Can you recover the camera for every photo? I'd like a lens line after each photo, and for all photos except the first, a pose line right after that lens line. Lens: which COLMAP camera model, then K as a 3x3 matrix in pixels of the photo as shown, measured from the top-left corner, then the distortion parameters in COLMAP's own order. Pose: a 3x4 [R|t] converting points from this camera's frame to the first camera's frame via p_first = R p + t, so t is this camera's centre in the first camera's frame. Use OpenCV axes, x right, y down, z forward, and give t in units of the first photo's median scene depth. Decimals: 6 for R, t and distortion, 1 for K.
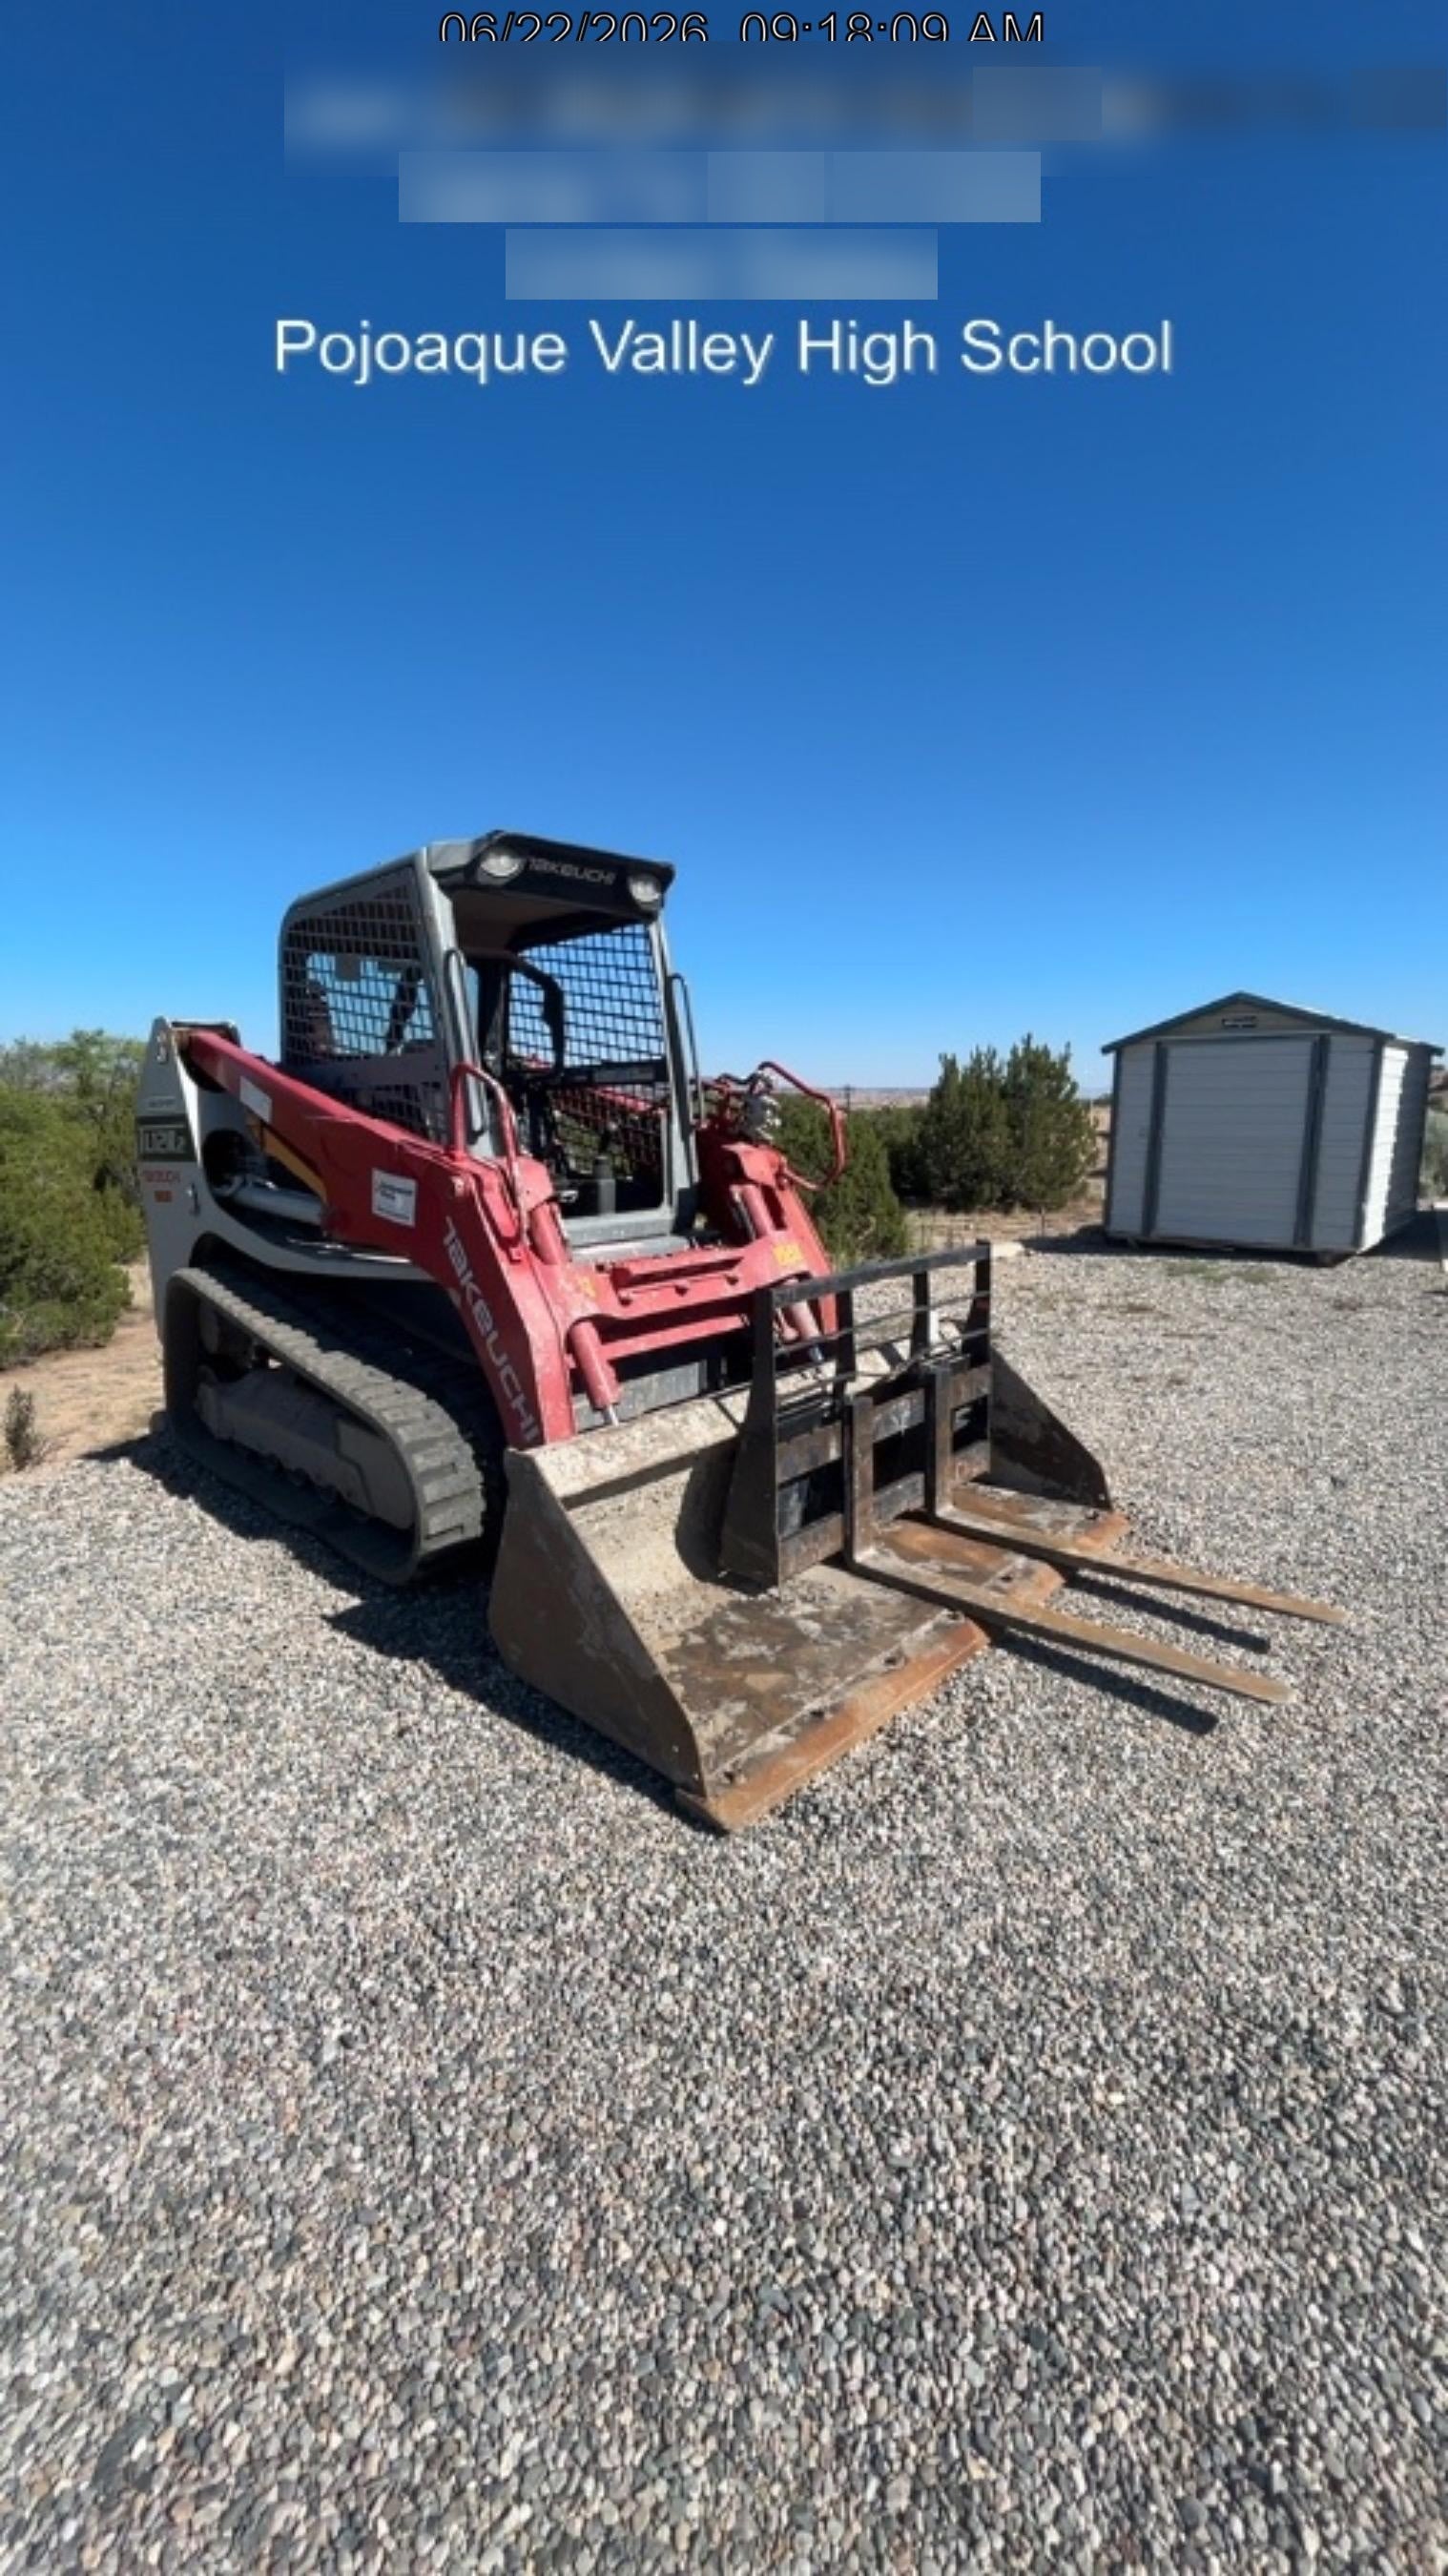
lens RADIAL K [[958.0, 0, 724.0], [0, 958.0, 1288.0], [0, 0, 1]] dist [-0.000888, -0.000025]
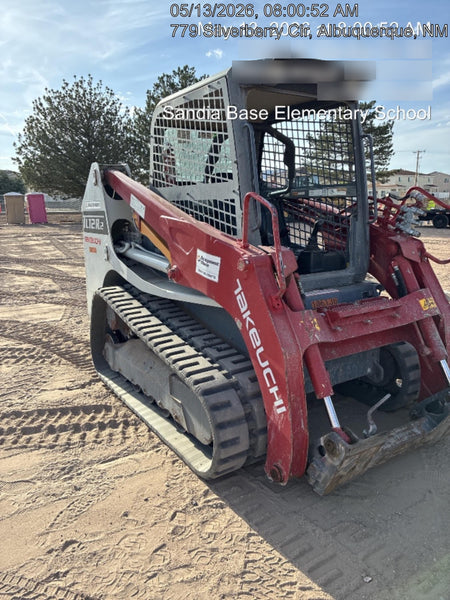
lens RADIAL K [[443.6, 0, 225.2], [0, 443.6, 289.3], [0, 0, 1]] dist [0.035066, -0.002257]
pose [[0.970589, 0.056941, -0.233911, -0.089692], [-0.051947, 0.998272, 0.027464, -0.058292], [0.235070, -0.014506, 0.971870, 0.149580]]
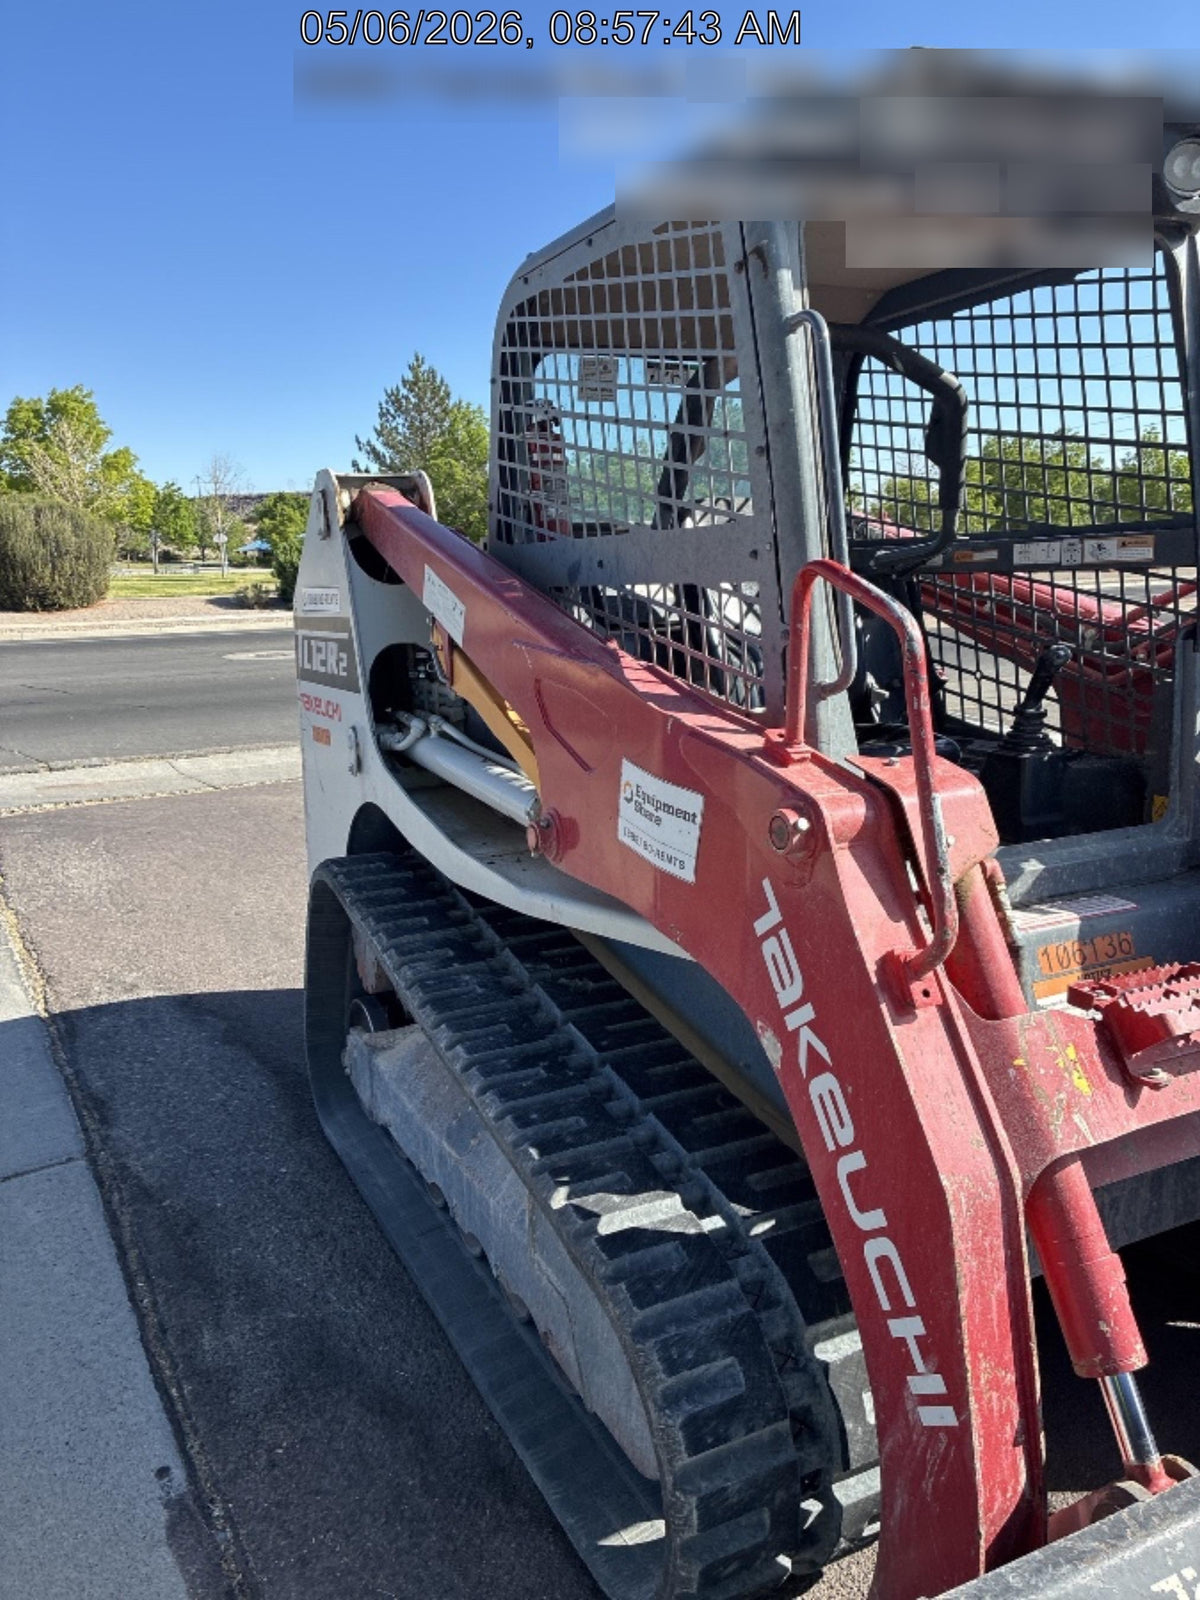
lens RADIAL K [[1182.9, 0, 600.5], [0, 1182.9, 771.5], [0, 0, 1]] dist [0.035066, -0.002257]
pose [[0.936725, 0.058161, -0.345200, -0.125896], [-0.060060, 0.998181, 0.005200, -0.096198], [0.344875, 0.015861, 0.938515, 0.317256]]
